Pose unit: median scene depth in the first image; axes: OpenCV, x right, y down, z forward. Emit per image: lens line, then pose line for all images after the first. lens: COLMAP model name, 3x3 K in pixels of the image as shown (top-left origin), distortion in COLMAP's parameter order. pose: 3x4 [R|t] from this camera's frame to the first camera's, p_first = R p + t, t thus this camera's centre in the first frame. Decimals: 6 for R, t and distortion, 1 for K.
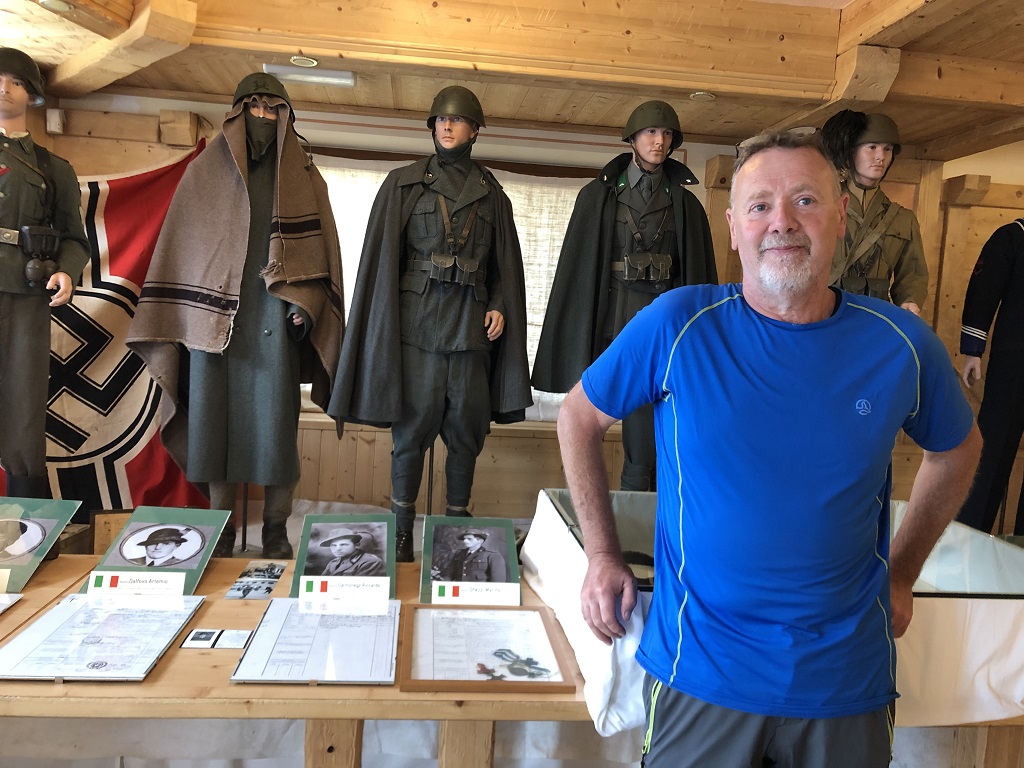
lens RADIAL K [[849.7, 0, 517.1], [0, 849.7, 389.0], [0, 0, 1]] dist [0.030503, -0.056221]
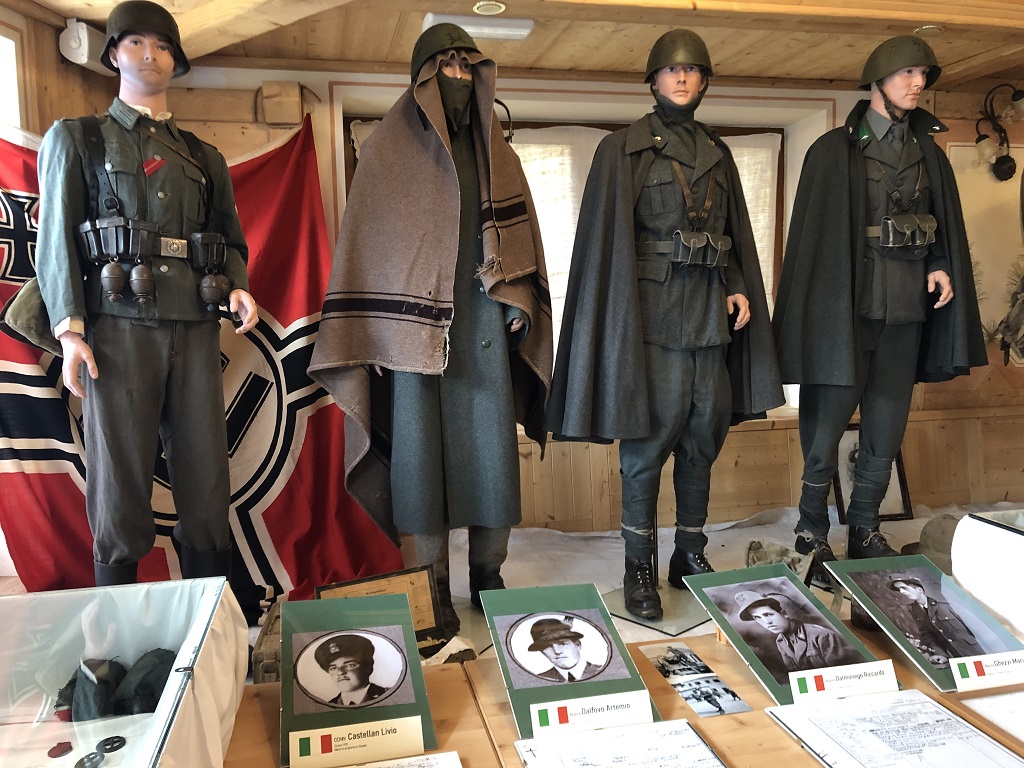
lens RADIAL K [[849.7, 0, 506.7], [0, 849.7, 384.5], [0, 0, 1]] dist [0.030503, -0.056221]
pose [[0.990995, -0.088013, 0.100906, -0.357835], [0.085255, 0.995866, 0.031332, -0.050809], [-0.103247, -0.022447, 0.994402, 0.183493]]
